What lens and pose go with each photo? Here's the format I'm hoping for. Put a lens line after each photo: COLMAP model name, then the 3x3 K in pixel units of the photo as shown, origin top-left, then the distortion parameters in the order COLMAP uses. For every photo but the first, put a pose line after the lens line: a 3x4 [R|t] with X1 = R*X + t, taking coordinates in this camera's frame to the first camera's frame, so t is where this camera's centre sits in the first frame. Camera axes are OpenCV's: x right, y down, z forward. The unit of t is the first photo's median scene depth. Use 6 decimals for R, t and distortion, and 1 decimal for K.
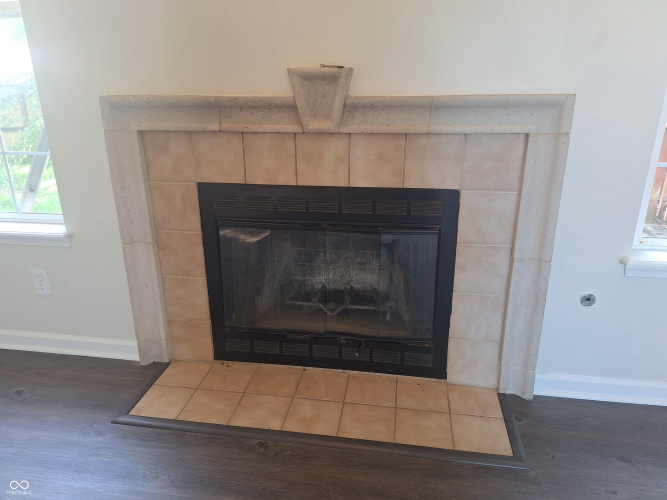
lens RADIAL K [[497.8, 0, 333.5], [0, 497.8, 250.0], [0, 0, 1]] dist [0.003859, 0.000795]
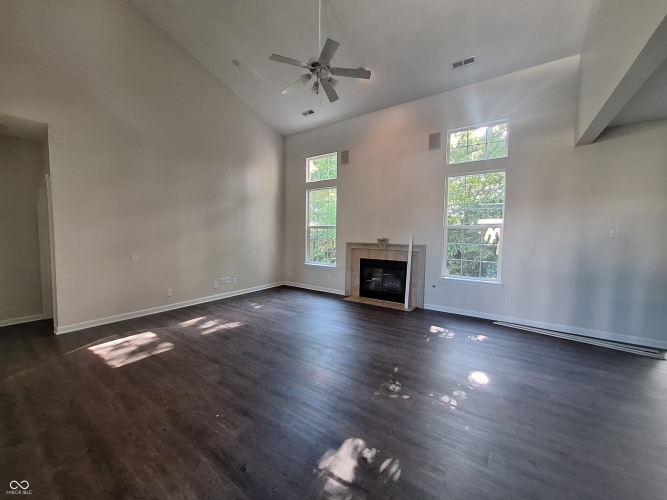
lens RADIAL K [[261.3, 0, 333.5], [0, 261.3, 250.0], [0, 0, 1]] dist [-0.007530, 0.000149]
pose [[0.895549, 0.047489, -0.442421, 0.714235], [-0.168799, 0.956225, -0.239043, 0.506268], [0.411702, 0.288755, 0.864362, -1.582631]]
